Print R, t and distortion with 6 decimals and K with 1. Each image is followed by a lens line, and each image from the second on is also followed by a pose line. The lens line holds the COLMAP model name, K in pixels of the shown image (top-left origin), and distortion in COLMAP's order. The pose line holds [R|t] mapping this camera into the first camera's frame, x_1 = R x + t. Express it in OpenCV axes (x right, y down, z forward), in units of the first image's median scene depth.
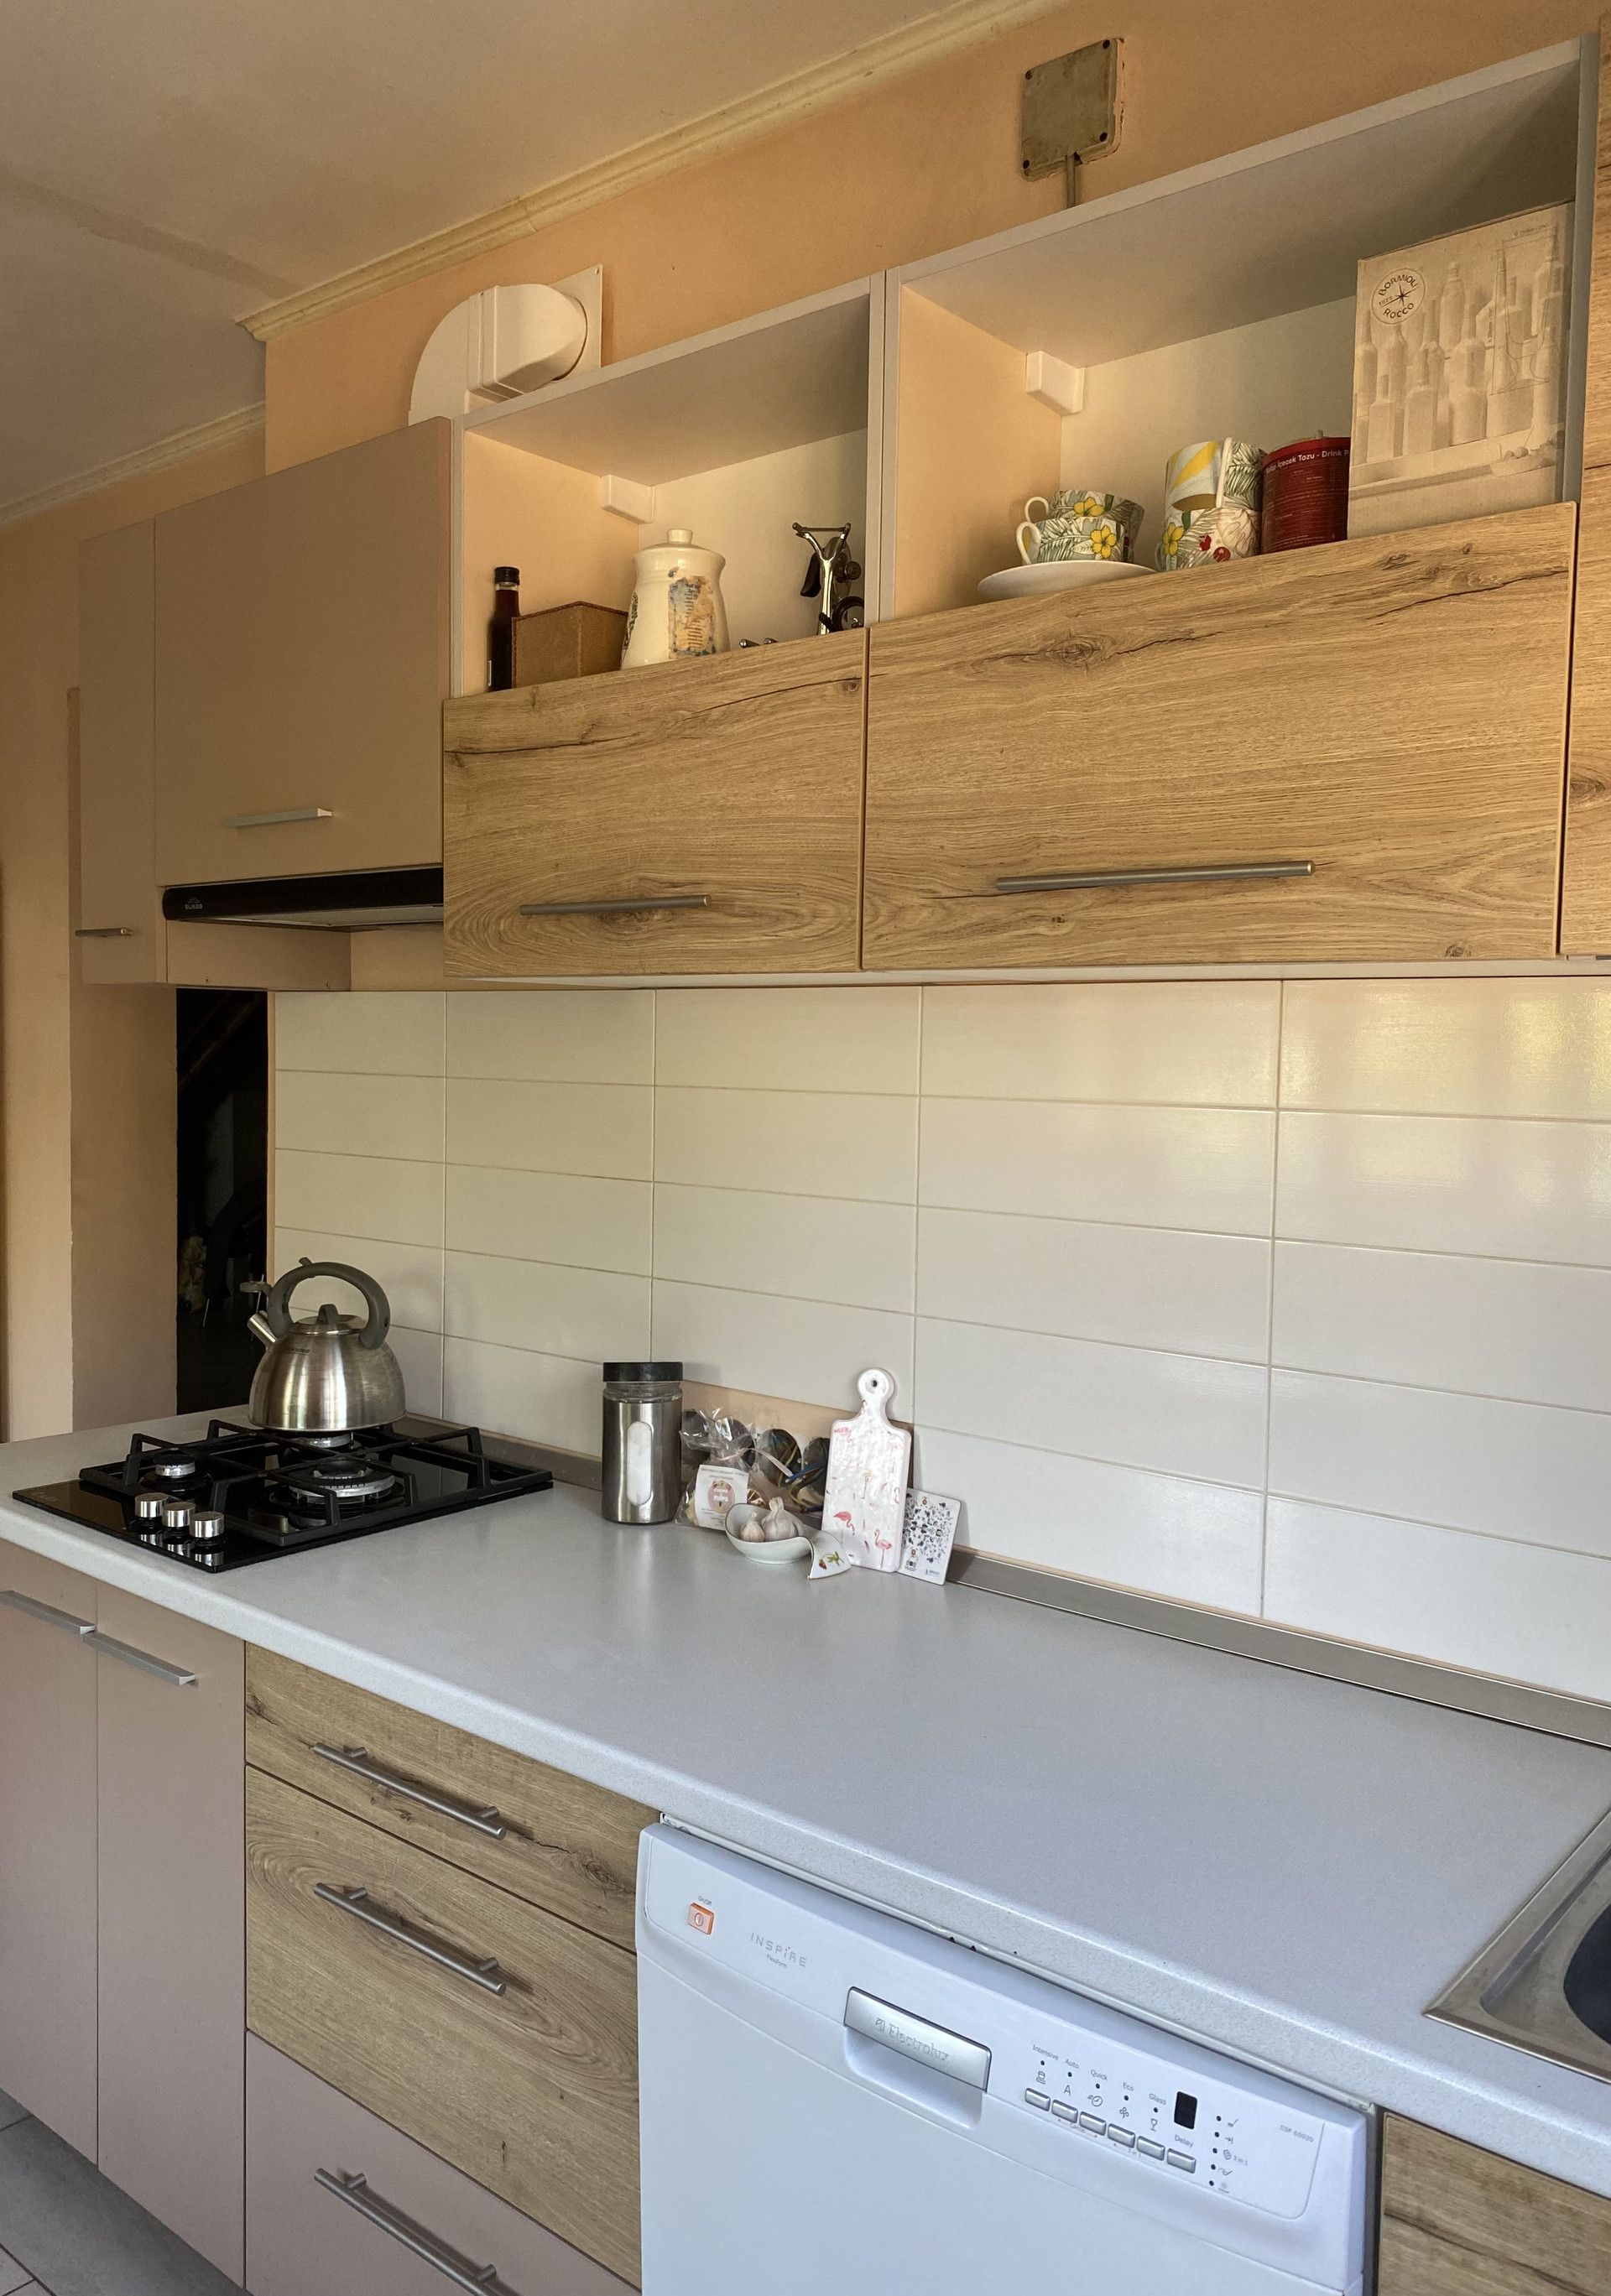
lens RADIAL K [[1697.5, 0, 798.8], [0, 1697.5, 1136.6], [0, 0, 1]] dist [-0.009409, 0.011719]
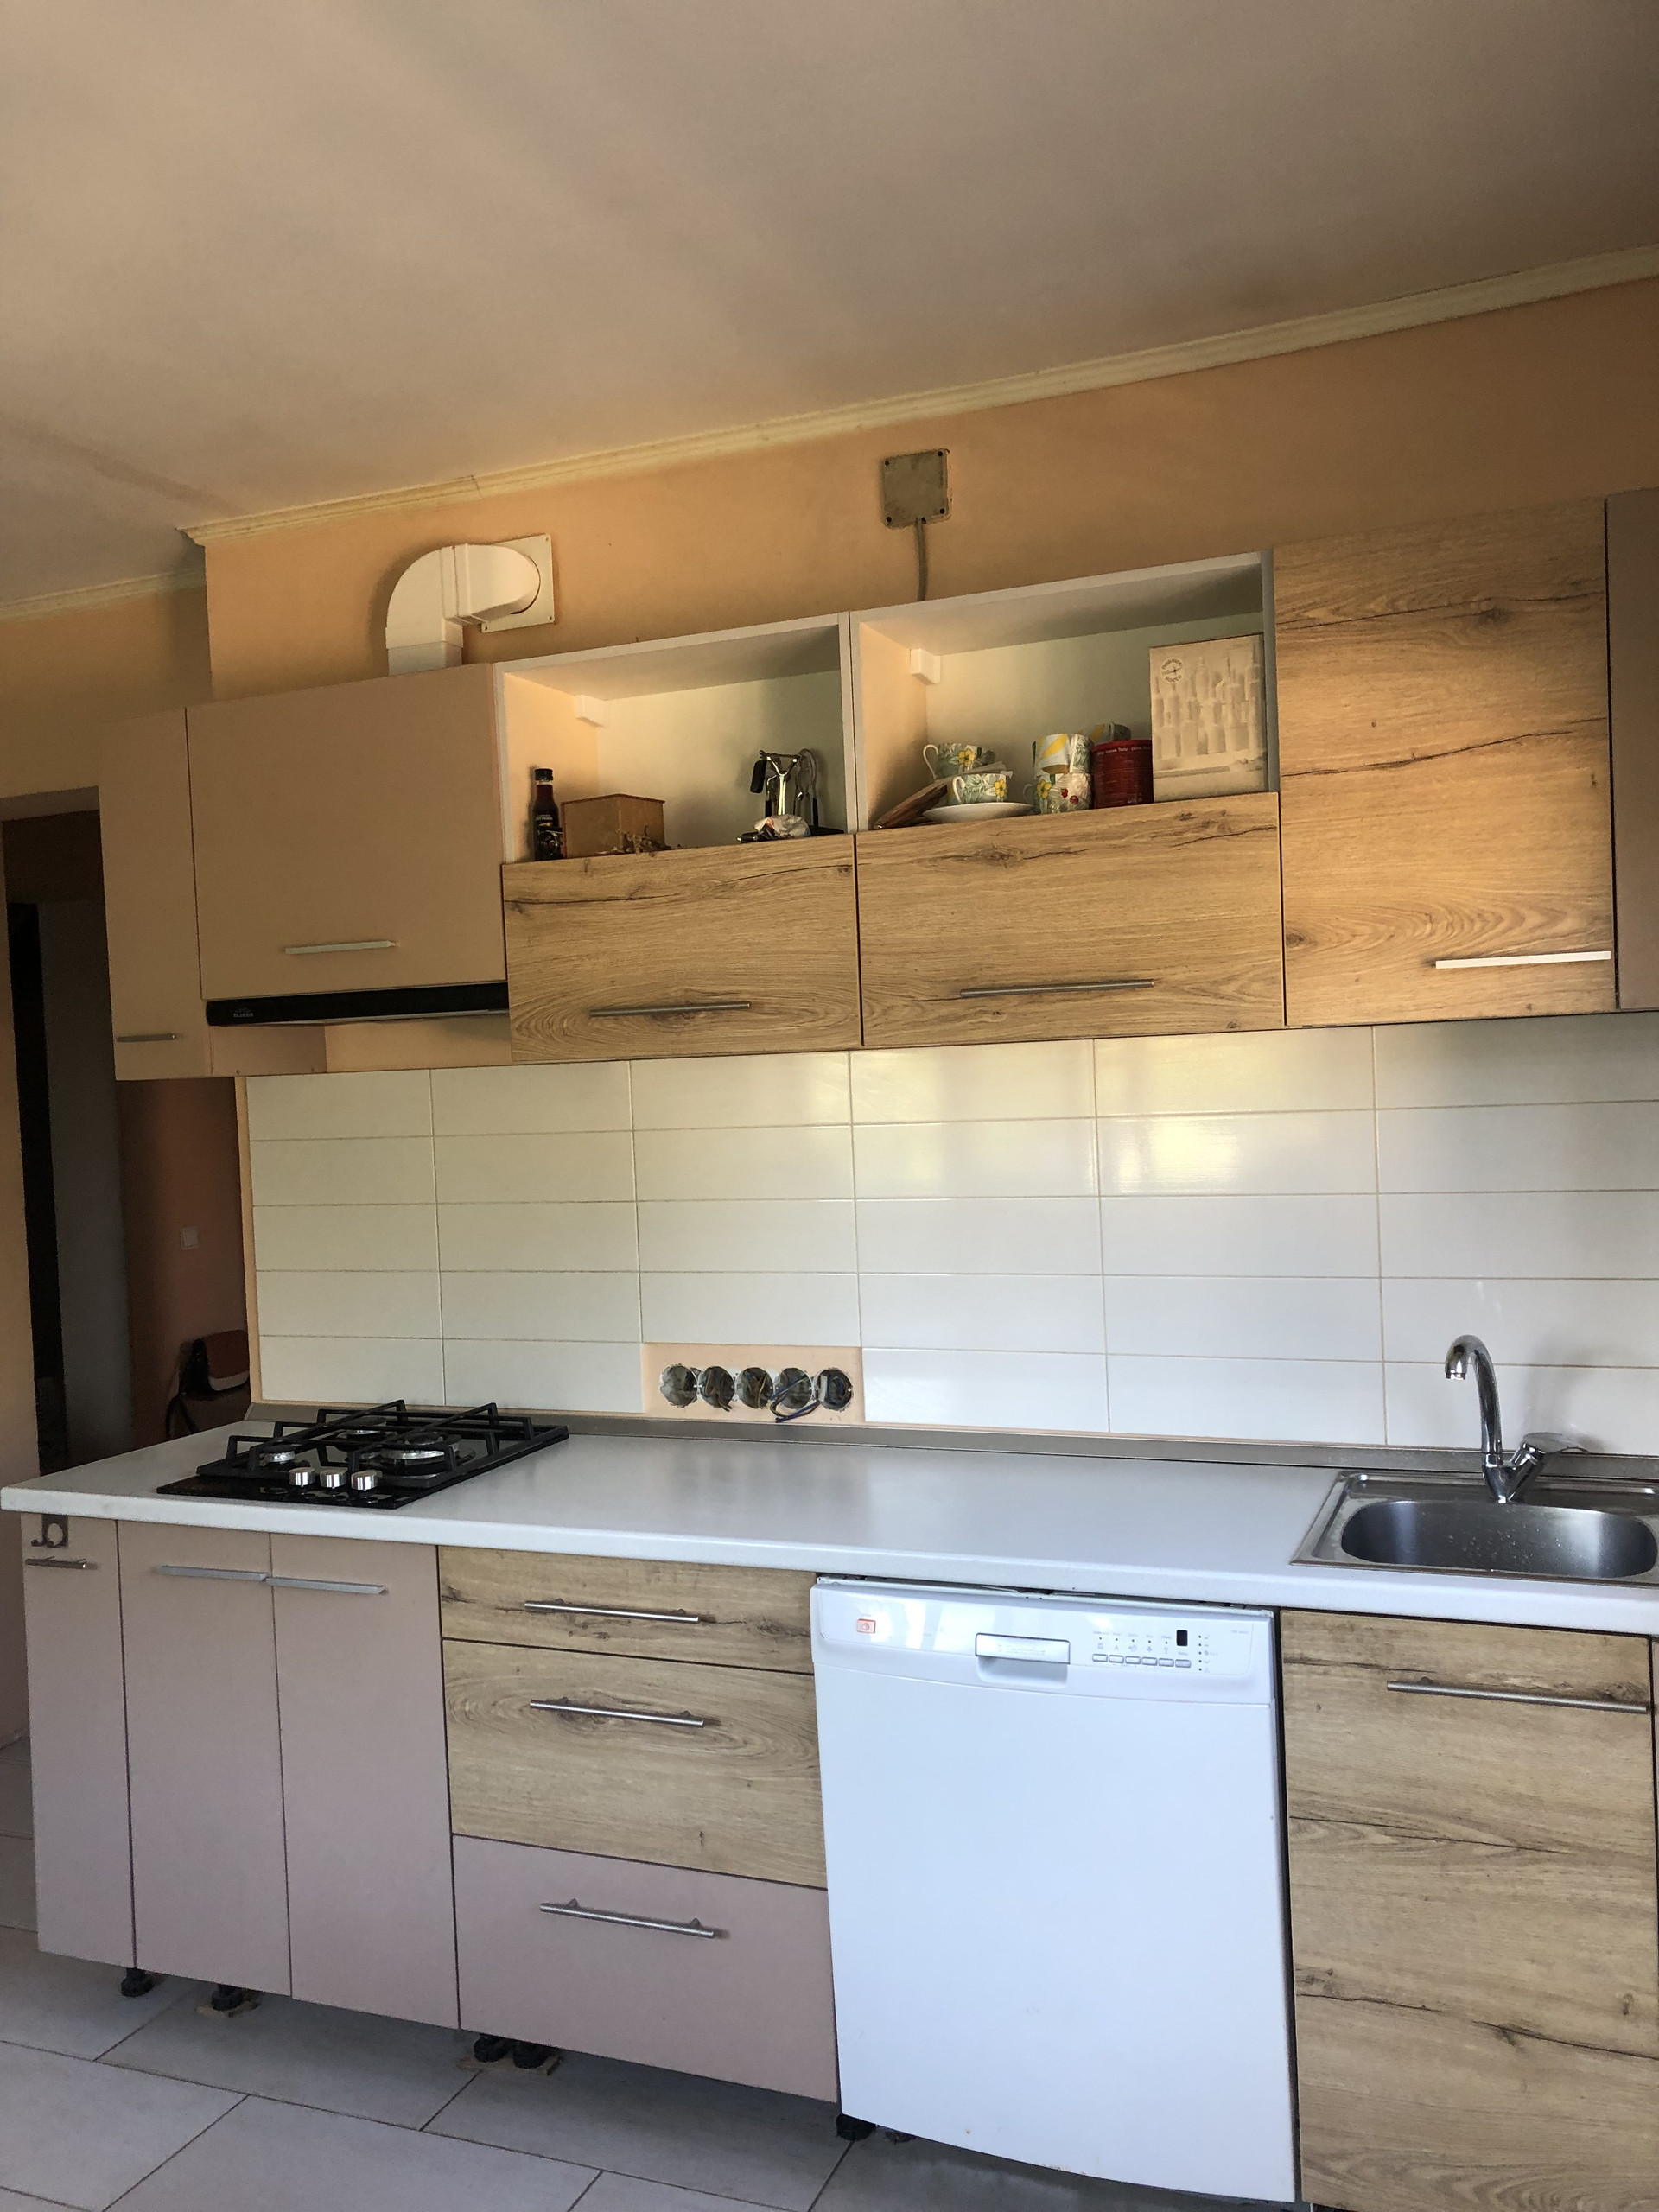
lens RADIAL K [[1809.0, 0, 838.7], [0, 1809.0, 1103.7], [0, 0, 1]] dist [0.023765, -0.027436]
pose [[0.946476, -0.061843, 0.316794, -0.529432], [0.073400, 0.996998, -0.024666, -0.005274], [-0.314317, 0.046598, 0.948174, -0.600962]]
